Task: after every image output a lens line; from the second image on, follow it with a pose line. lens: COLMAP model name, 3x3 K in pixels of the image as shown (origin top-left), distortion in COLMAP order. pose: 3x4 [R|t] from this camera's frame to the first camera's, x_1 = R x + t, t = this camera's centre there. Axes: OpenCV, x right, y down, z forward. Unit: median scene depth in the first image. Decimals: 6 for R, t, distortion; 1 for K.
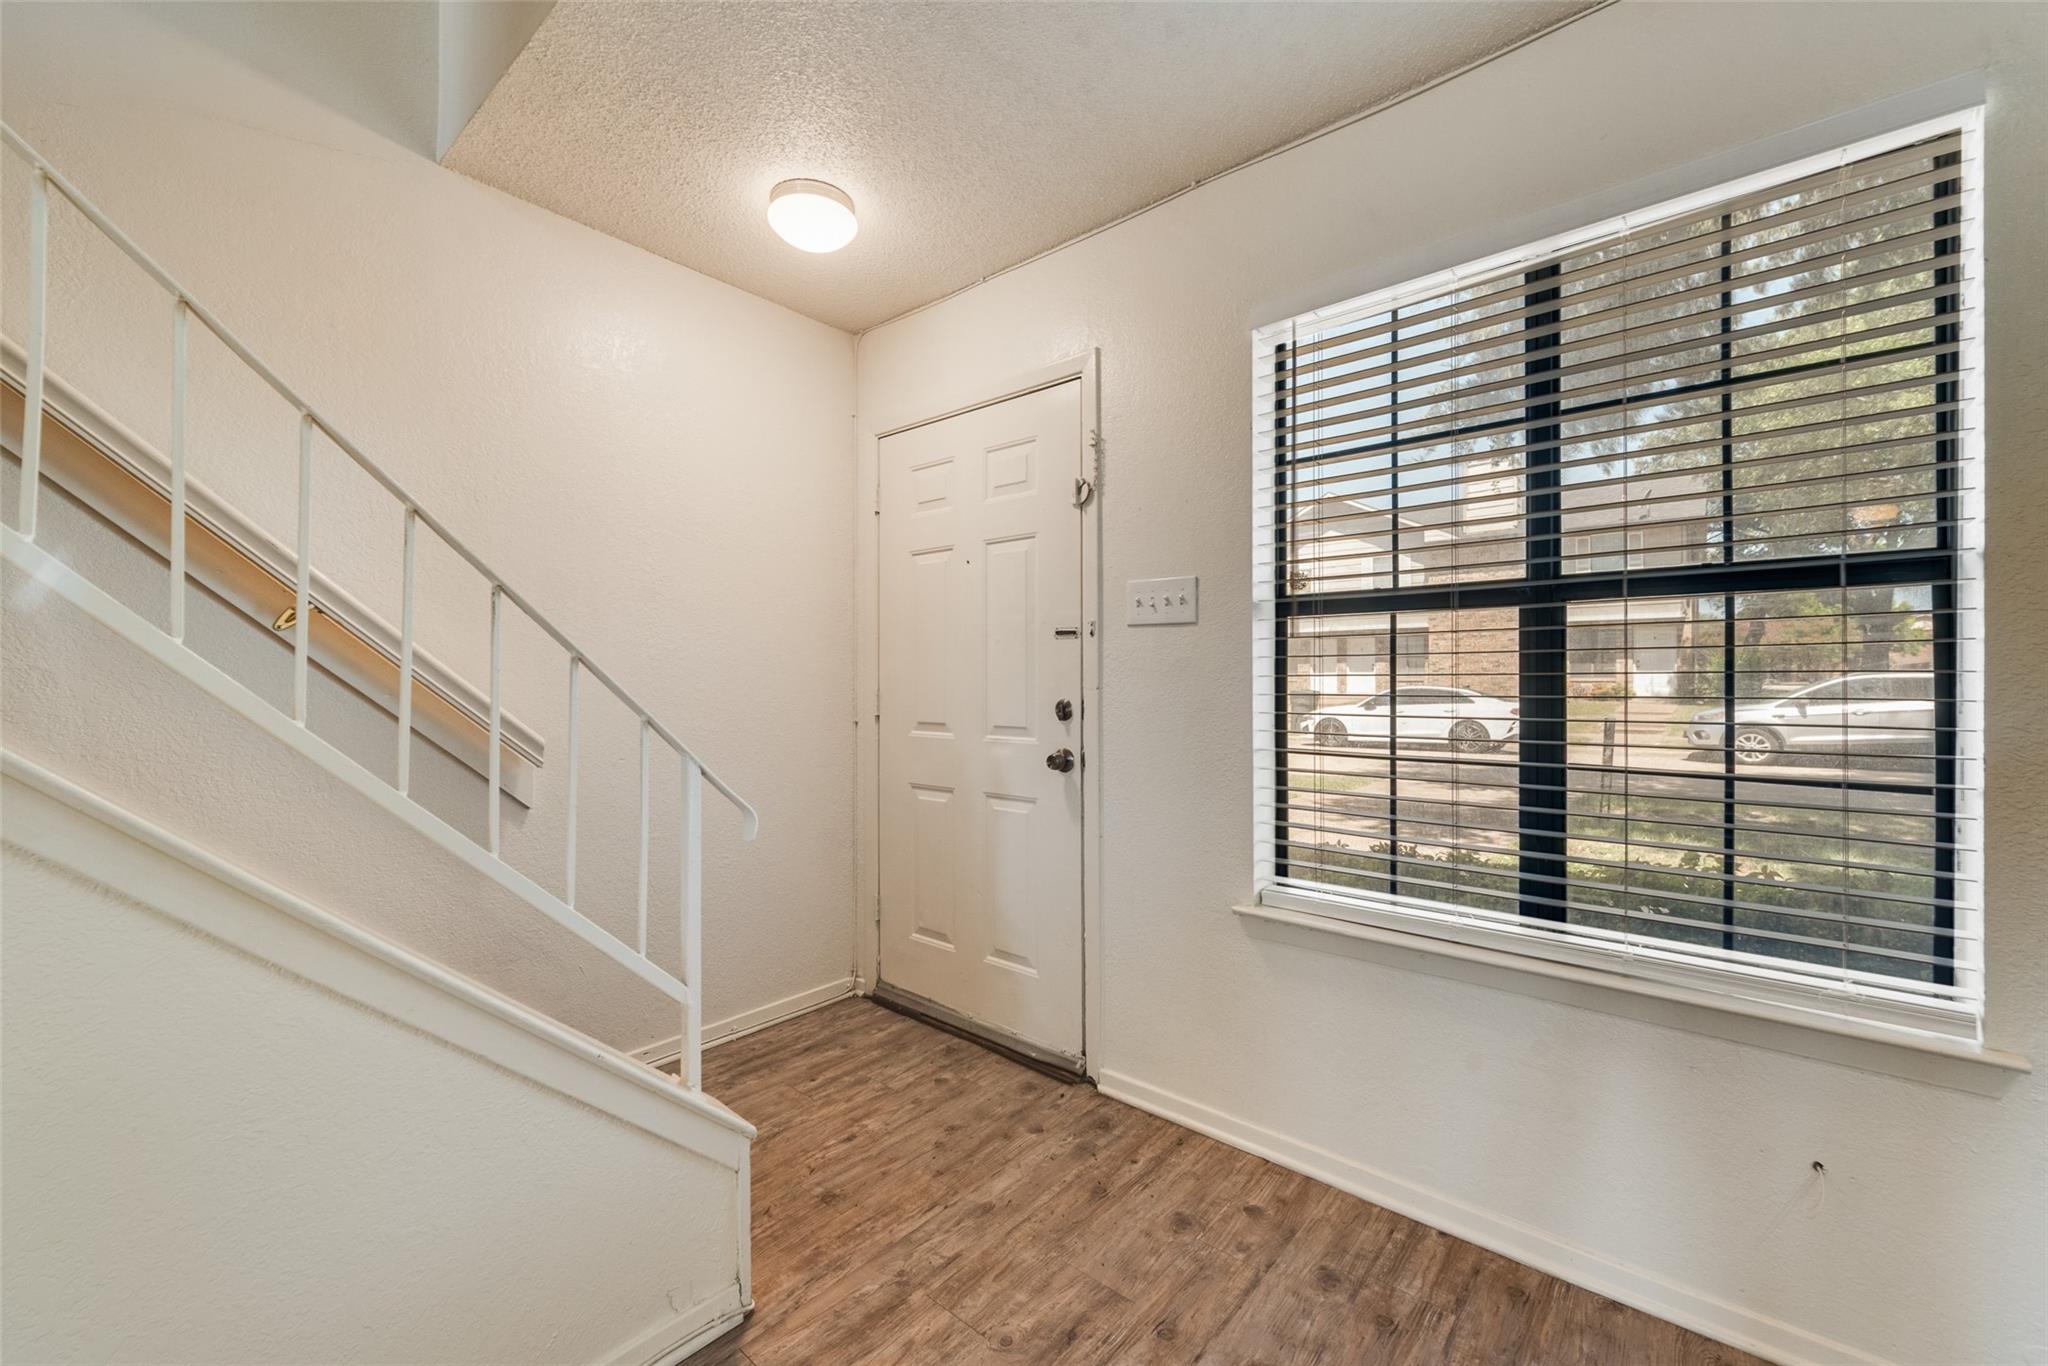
lens RADIAL K [[804.1, 0, 1015.6], [0, 804.1, 680.6], [0, 0, 1]] dist [0.017006, -0.006281]
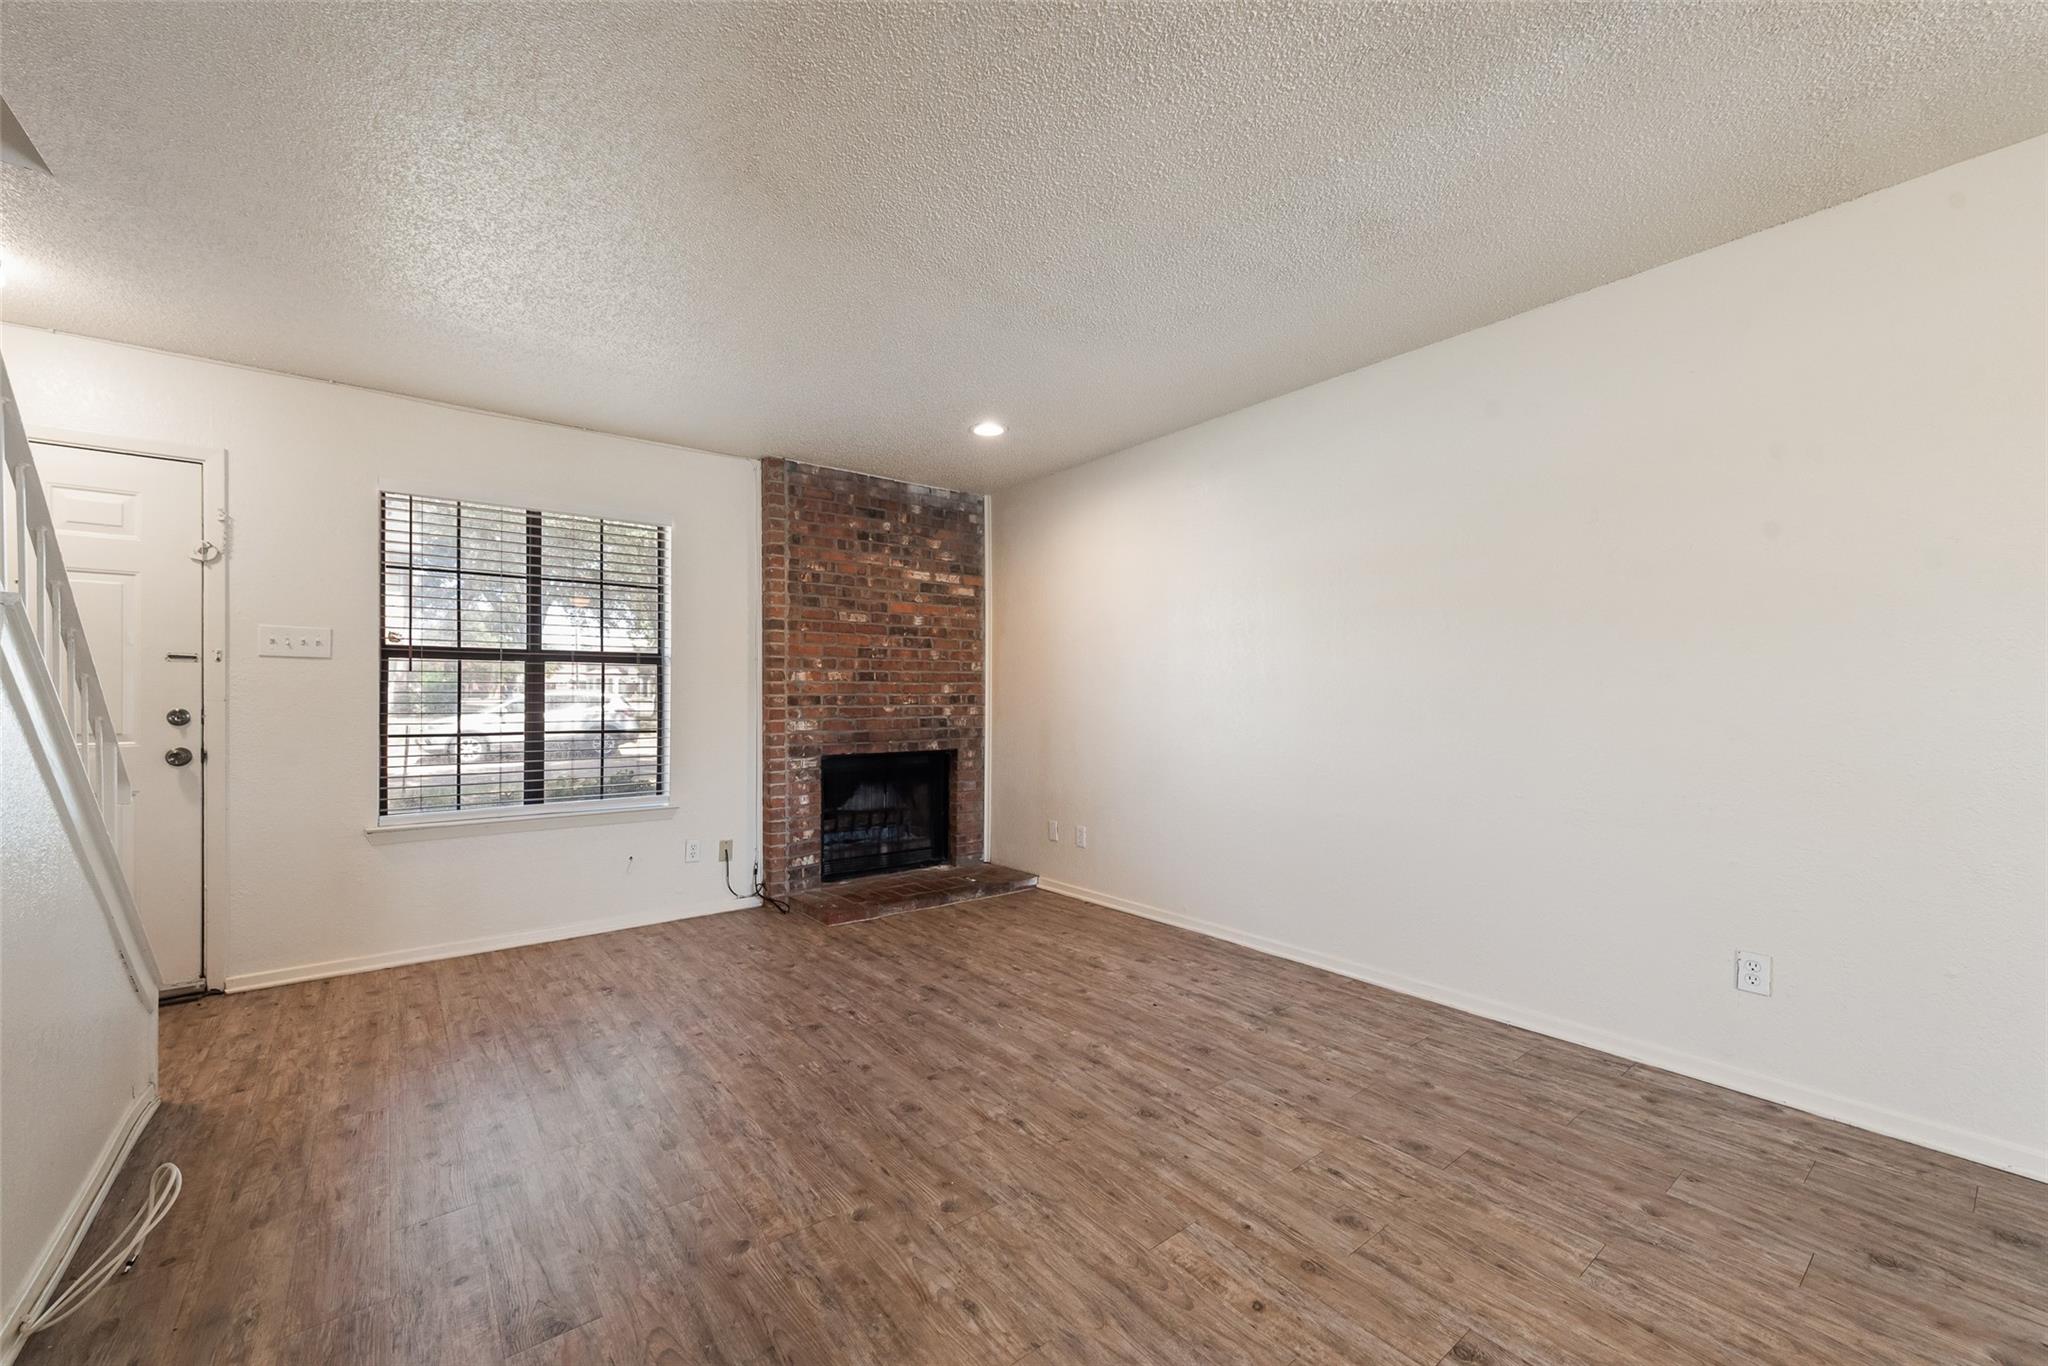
lens RADIAL K [[804.0, 0, 1019.3], [0, 804.0, 691.3], [0, 0, 1]] dist [0.016683, -0.007013]
pose [[0.197277, 0.010533, 0.980291, -0.993978], [-0.001185, 0.999944, -0.010506, 0.007409], [-0.980347, 0.000911, 0.197278, -0.595871]]
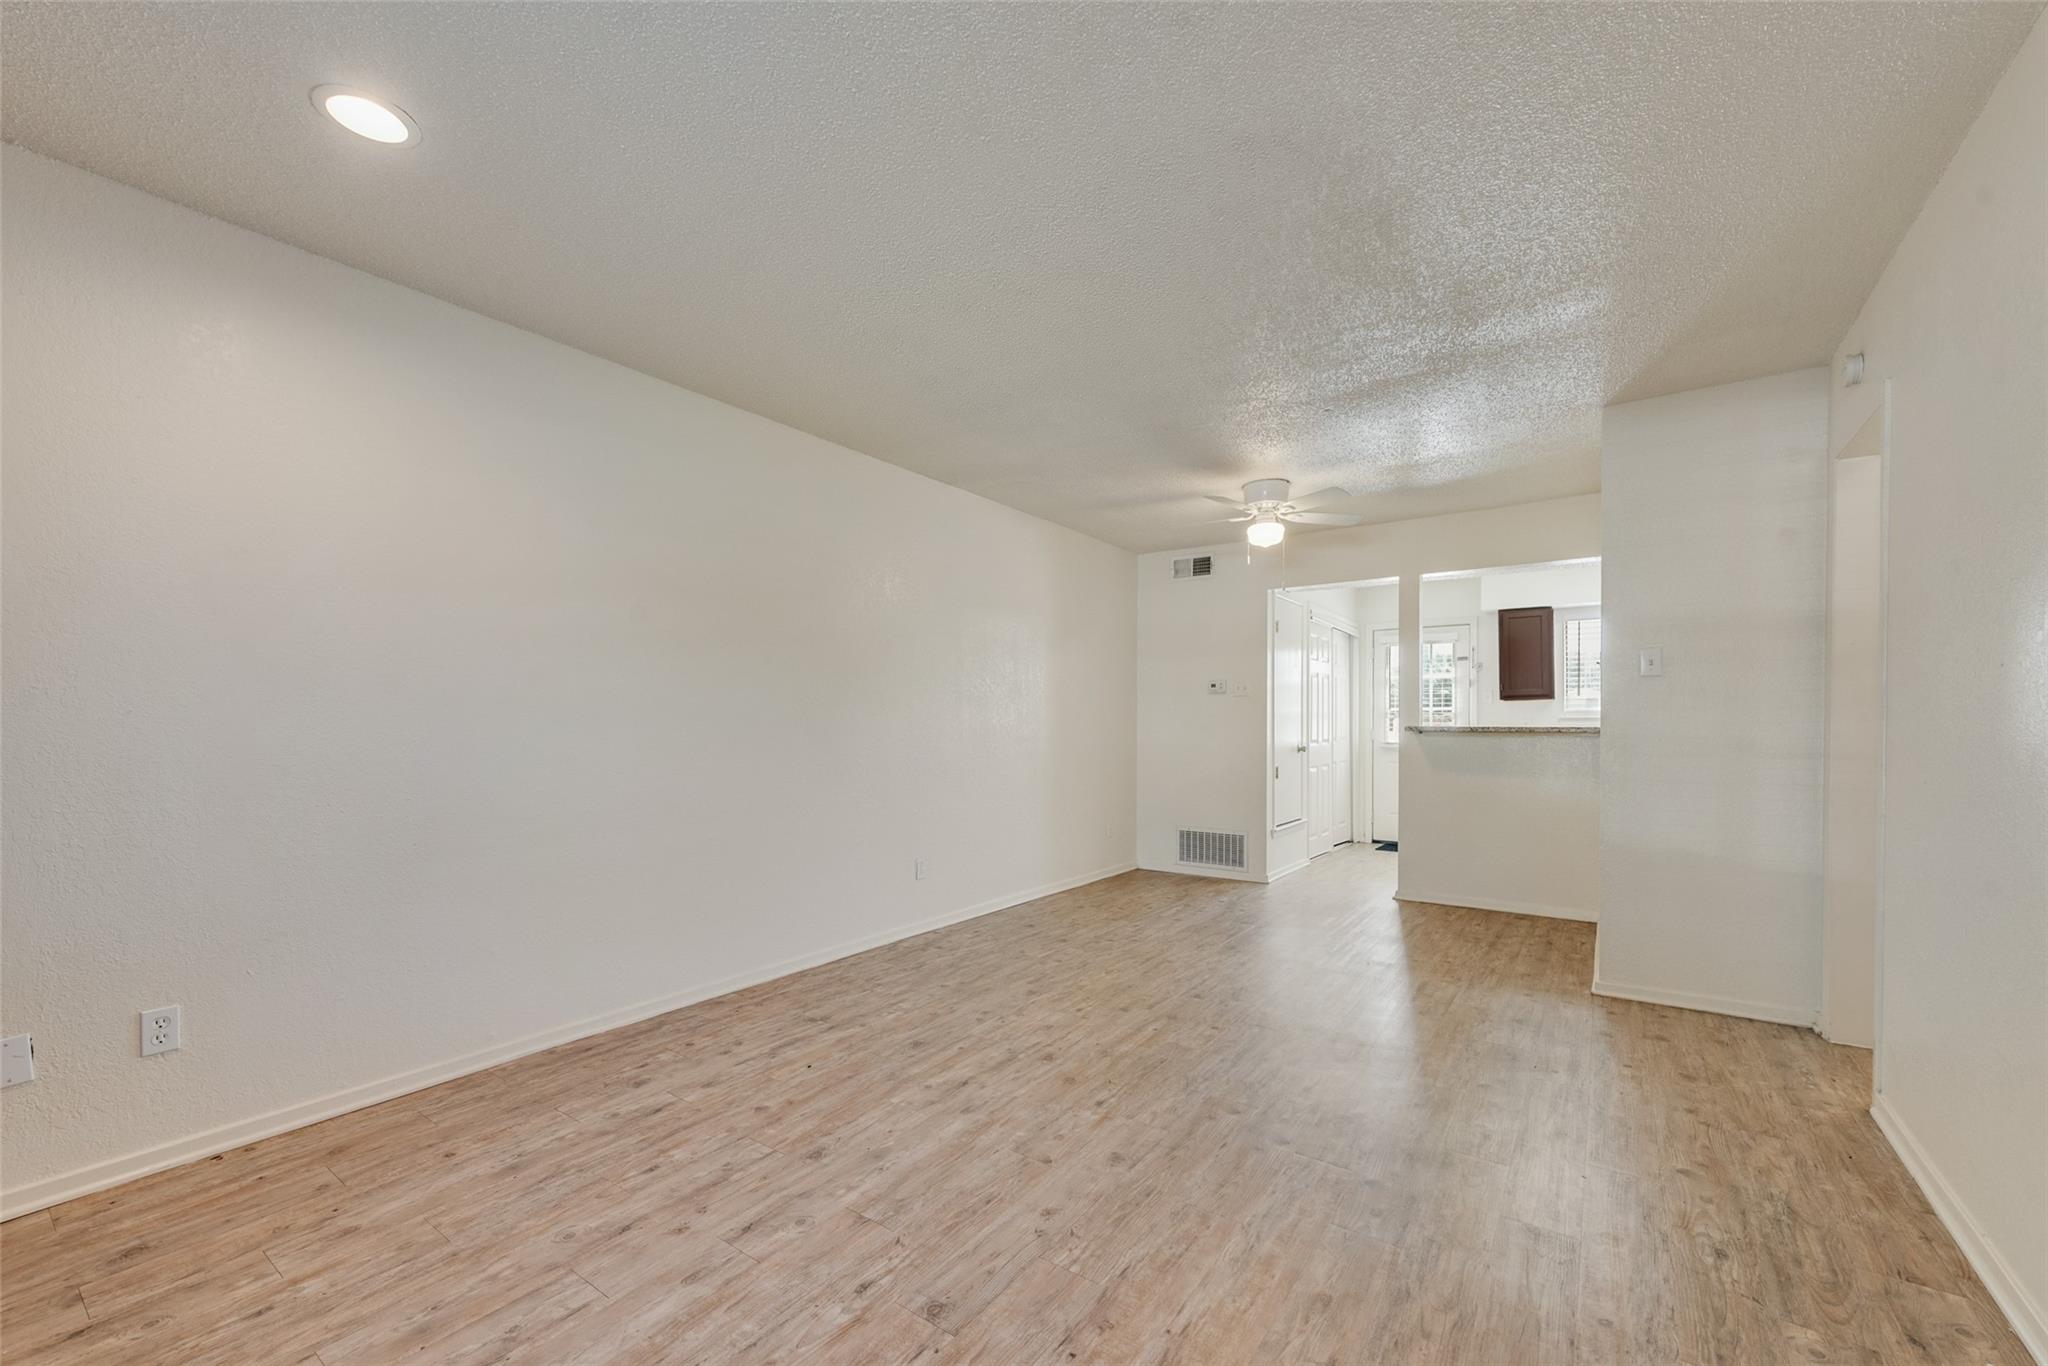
lens RADIAL K [[804.0, 0, 1019.3], [0, 804.0, 691.3], [0, 0, 1]] dist [0.016683, -0.007013]
pose [[-0.996739, -0.001094, -0.080687, 0.141283], [0.002171, 0.999183, -0.040356, 0.009325], [0.080665, -0.040399, -0.995922, 0.666169]]
